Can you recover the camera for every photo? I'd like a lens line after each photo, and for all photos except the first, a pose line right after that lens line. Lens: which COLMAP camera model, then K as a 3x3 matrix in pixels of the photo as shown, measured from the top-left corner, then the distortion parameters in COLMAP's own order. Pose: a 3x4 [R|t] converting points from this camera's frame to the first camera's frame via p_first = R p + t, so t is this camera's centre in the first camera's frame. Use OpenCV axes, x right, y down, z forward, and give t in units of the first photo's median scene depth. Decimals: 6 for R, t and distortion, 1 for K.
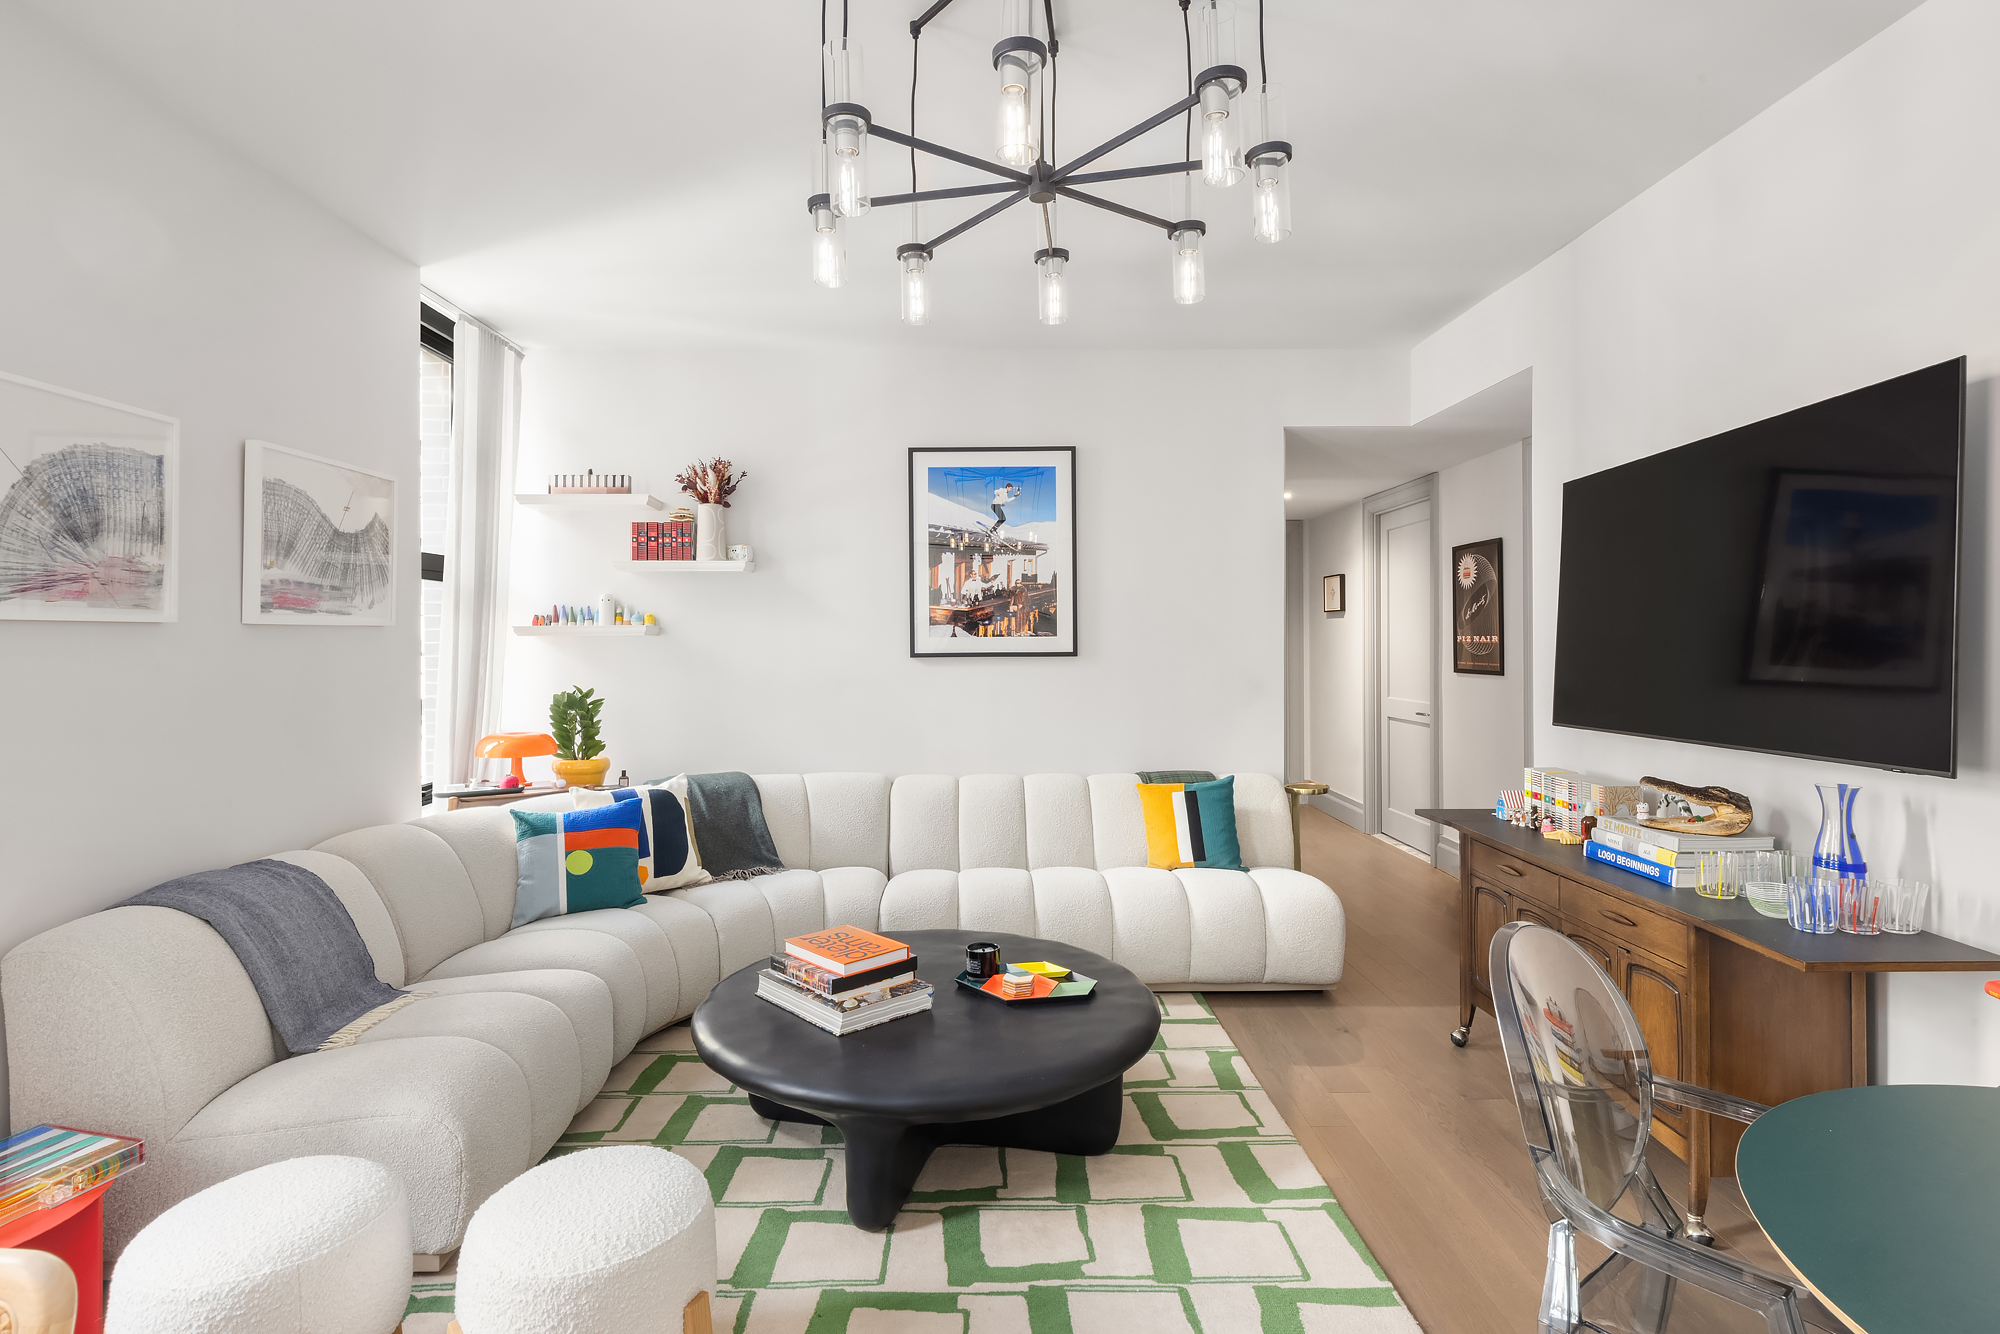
lens RADIAL K [[1034.5, 0, 998.6], [0, 1034.5, 655.8], [0, 0, 1]] dist [0.001918, -0.002411]
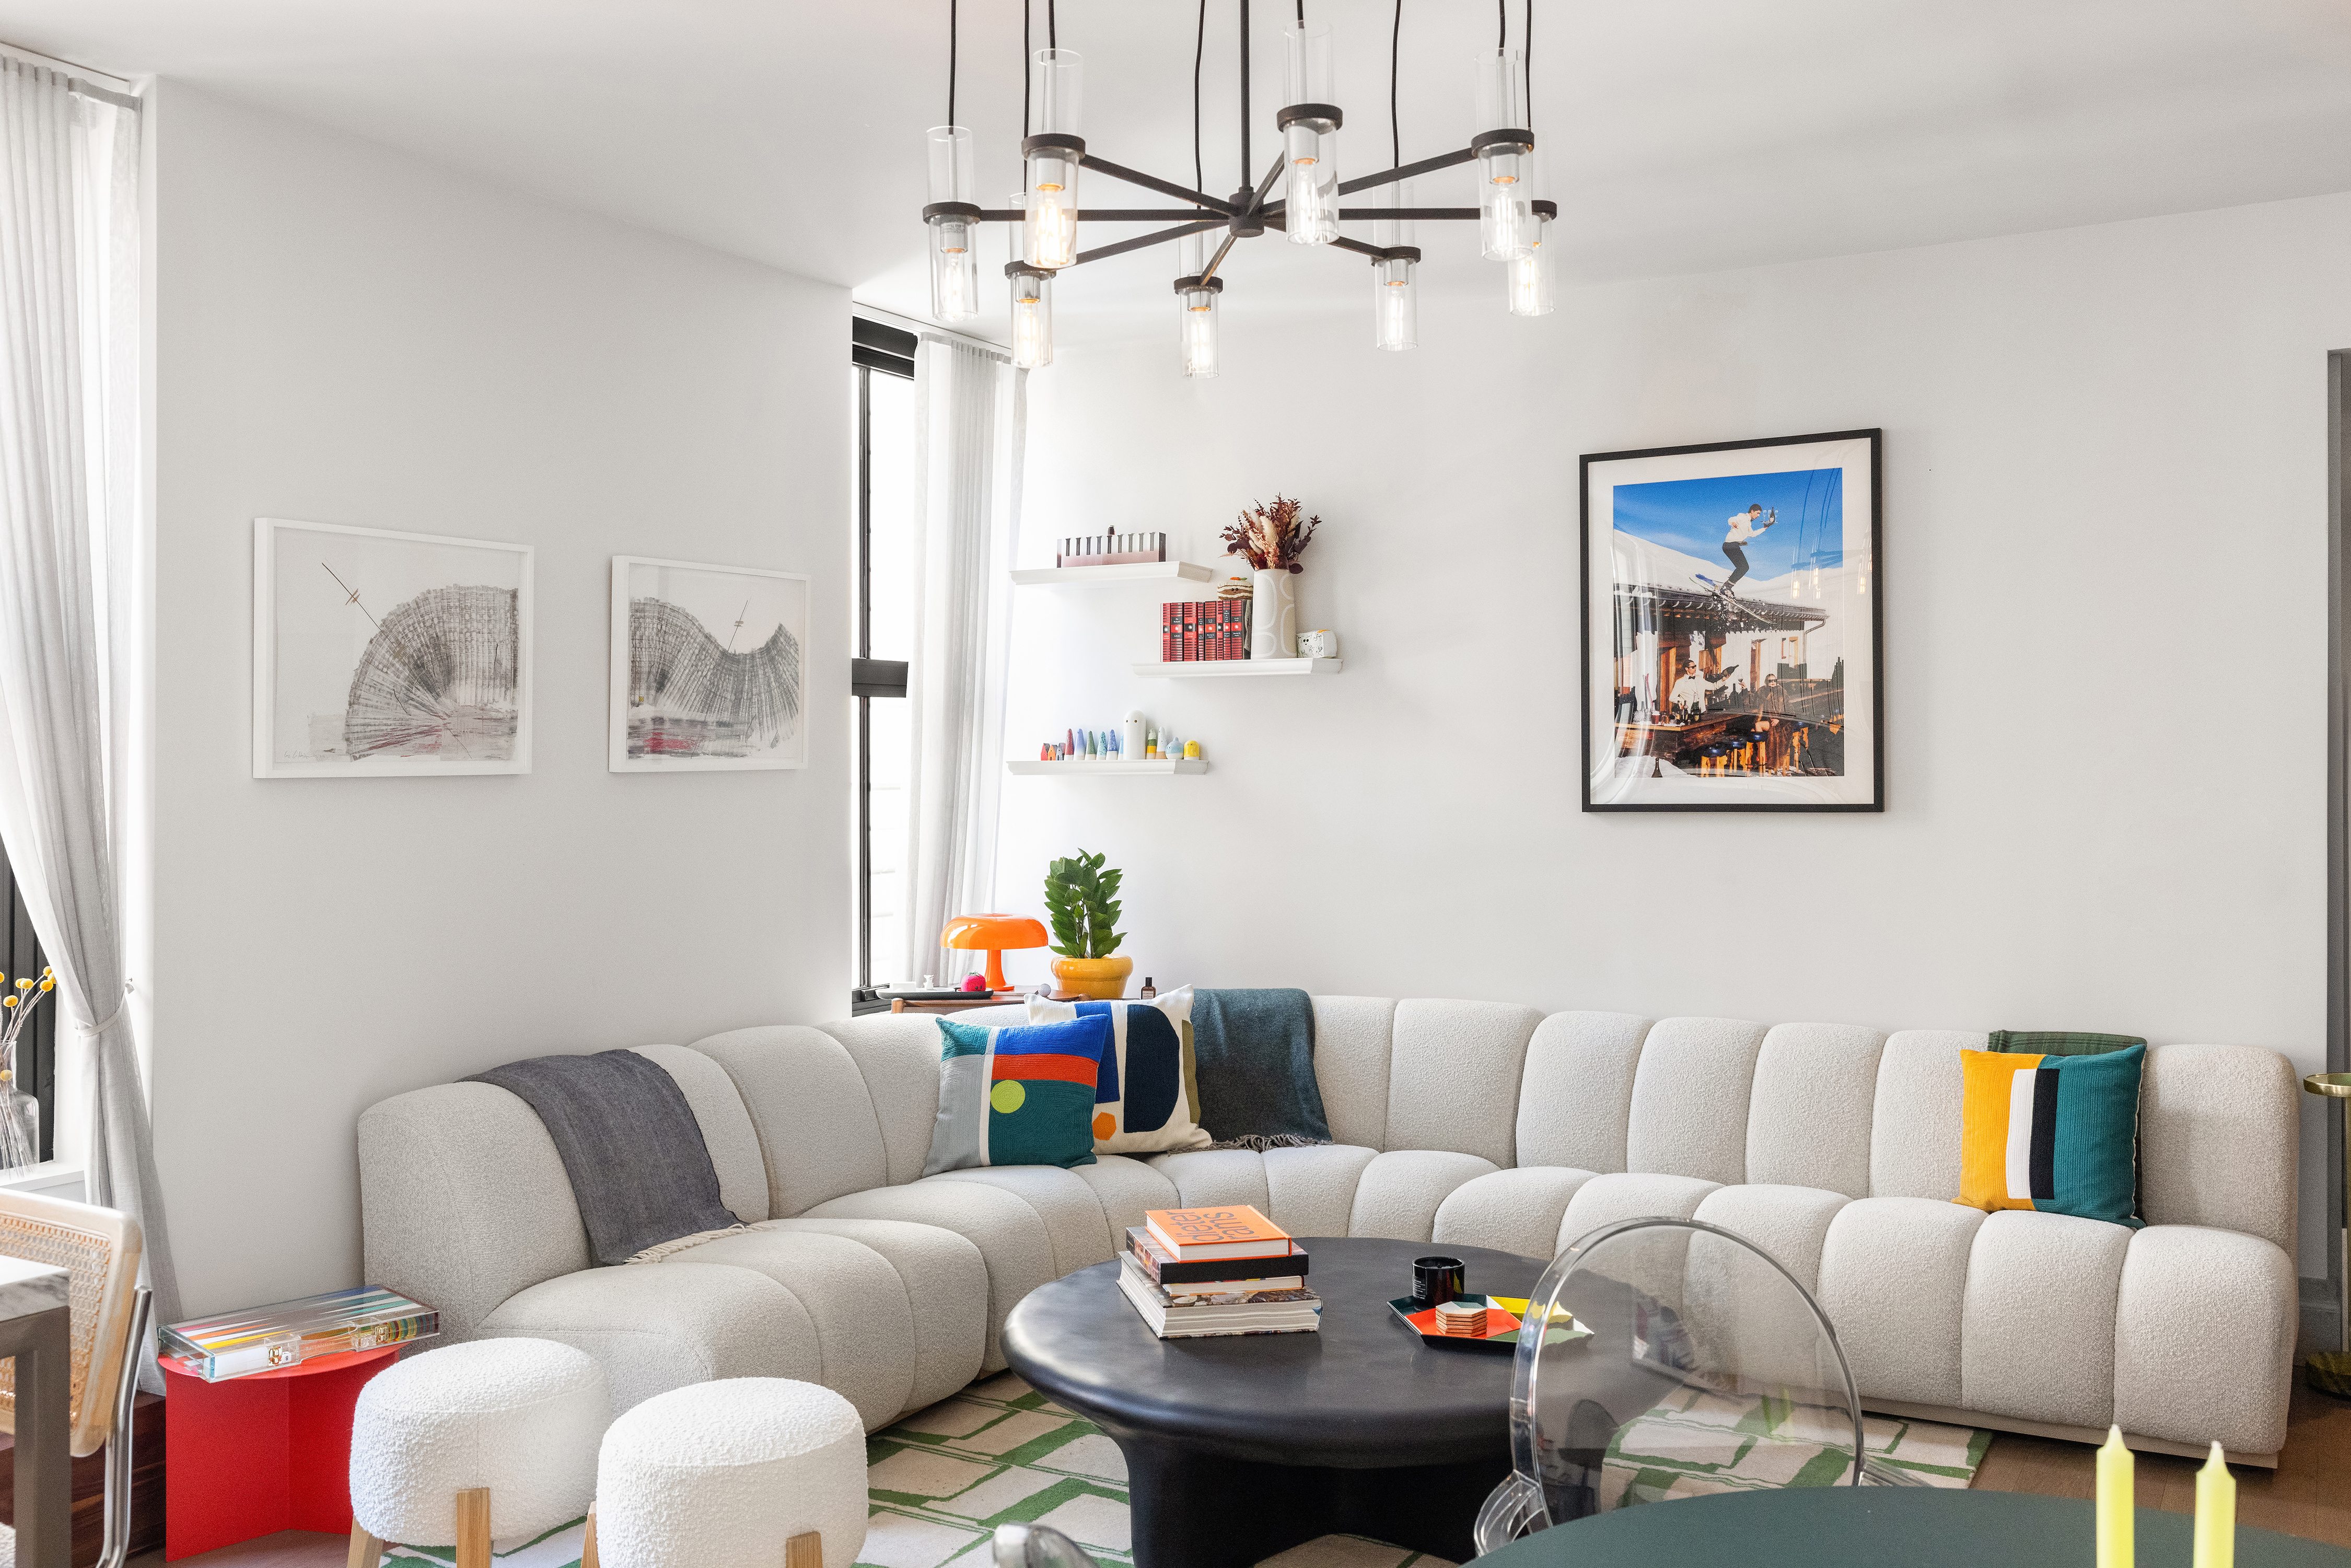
lens RADIAL K [[2102.9, 0, 1174.2], [0, 2102.9, 780.2], [0, 0, 1]] dist [-0.011226, -0.020813]
pose [[0.861346, 0.003467, -0.508007, 0.381313], [-0.003783, 0.999993, 0.000410, -0.018699], [0.508005, 0.001569, 0.861353, -0.175866]]
